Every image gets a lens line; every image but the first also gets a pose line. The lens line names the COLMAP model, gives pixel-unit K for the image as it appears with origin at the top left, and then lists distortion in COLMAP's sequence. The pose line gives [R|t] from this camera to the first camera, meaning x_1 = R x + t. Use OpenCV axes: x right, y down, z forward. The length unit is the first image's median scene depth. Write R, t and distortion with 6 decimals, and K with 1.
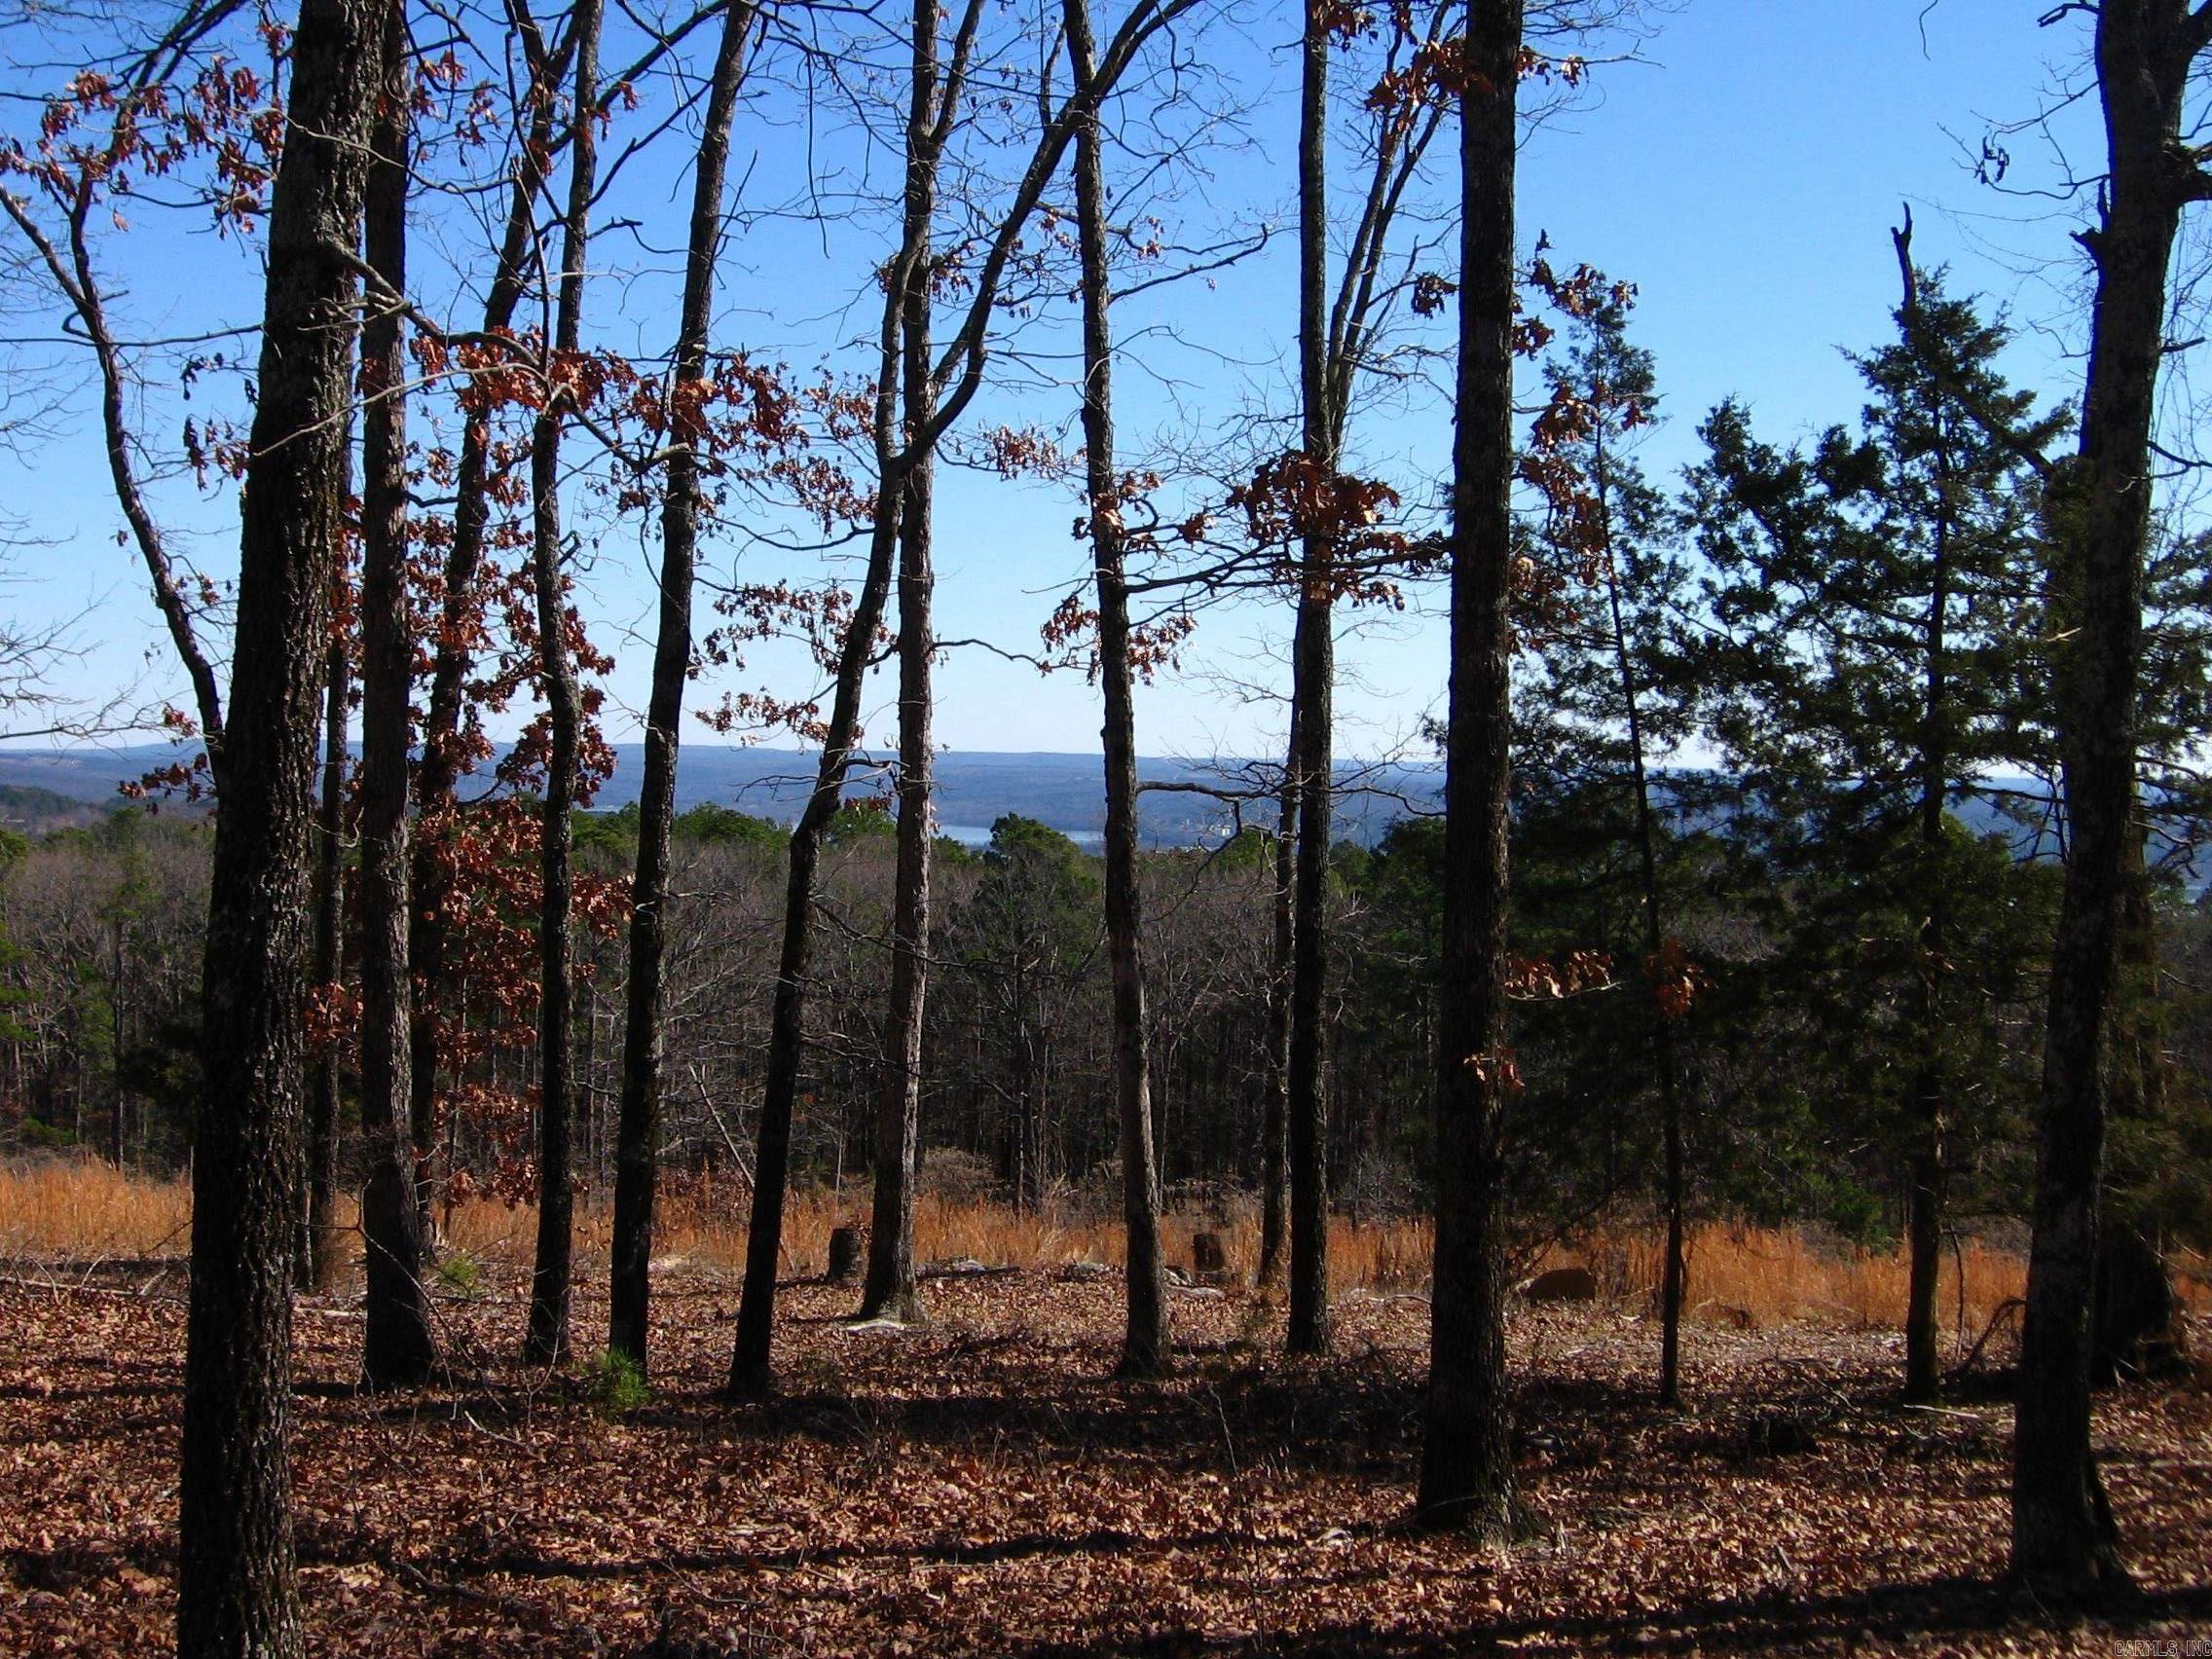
lens RADIAL K [[3051.4, 0, 1106.0], [0, 3051.4, 829.5], [0, 0, 1]] dist [-0.167490, 0.172045]
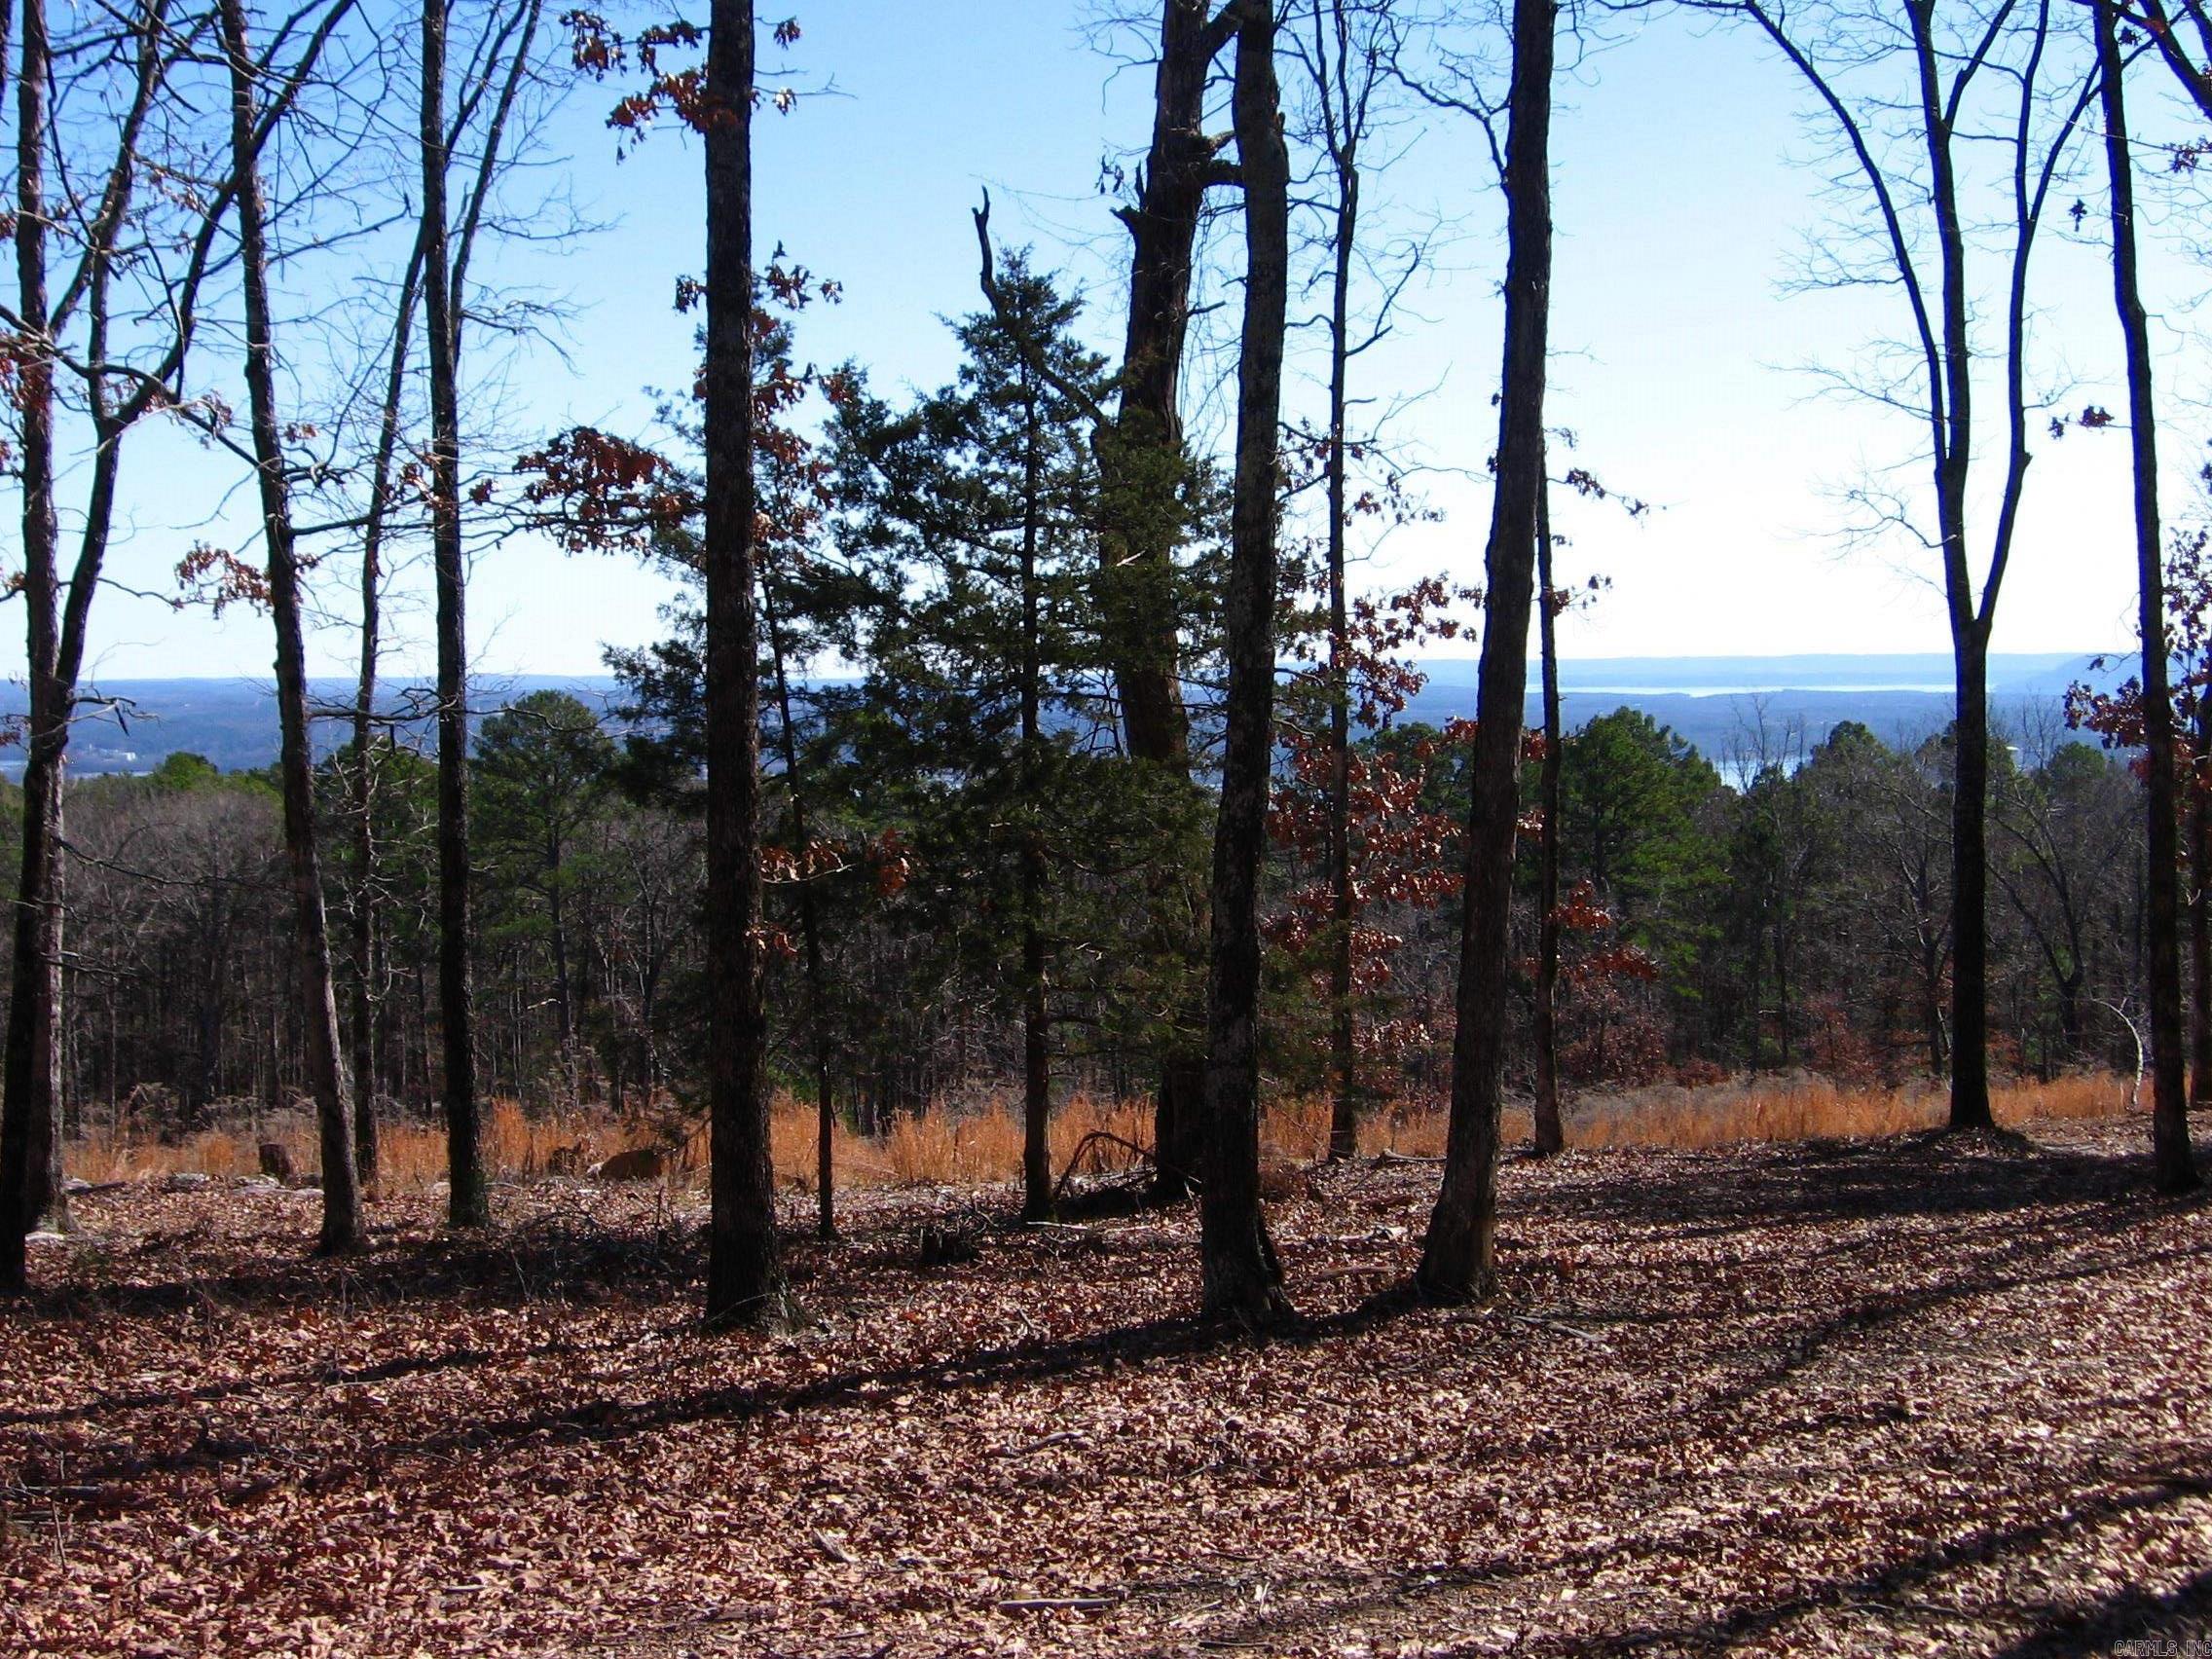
lens RADIAL K [[3051.4, 0, 1106.0], [0, 3051.4, 829.5], [0, 0, 1]] dist [-0.167490, 0.172045]
pose [[0.938220, -0.042012, 0.343479, -0.105573], [0.031718, 0.998865, 0.035537, -0.002478], [-0.344582, -0.022448, 0.938488, -0.119938]]
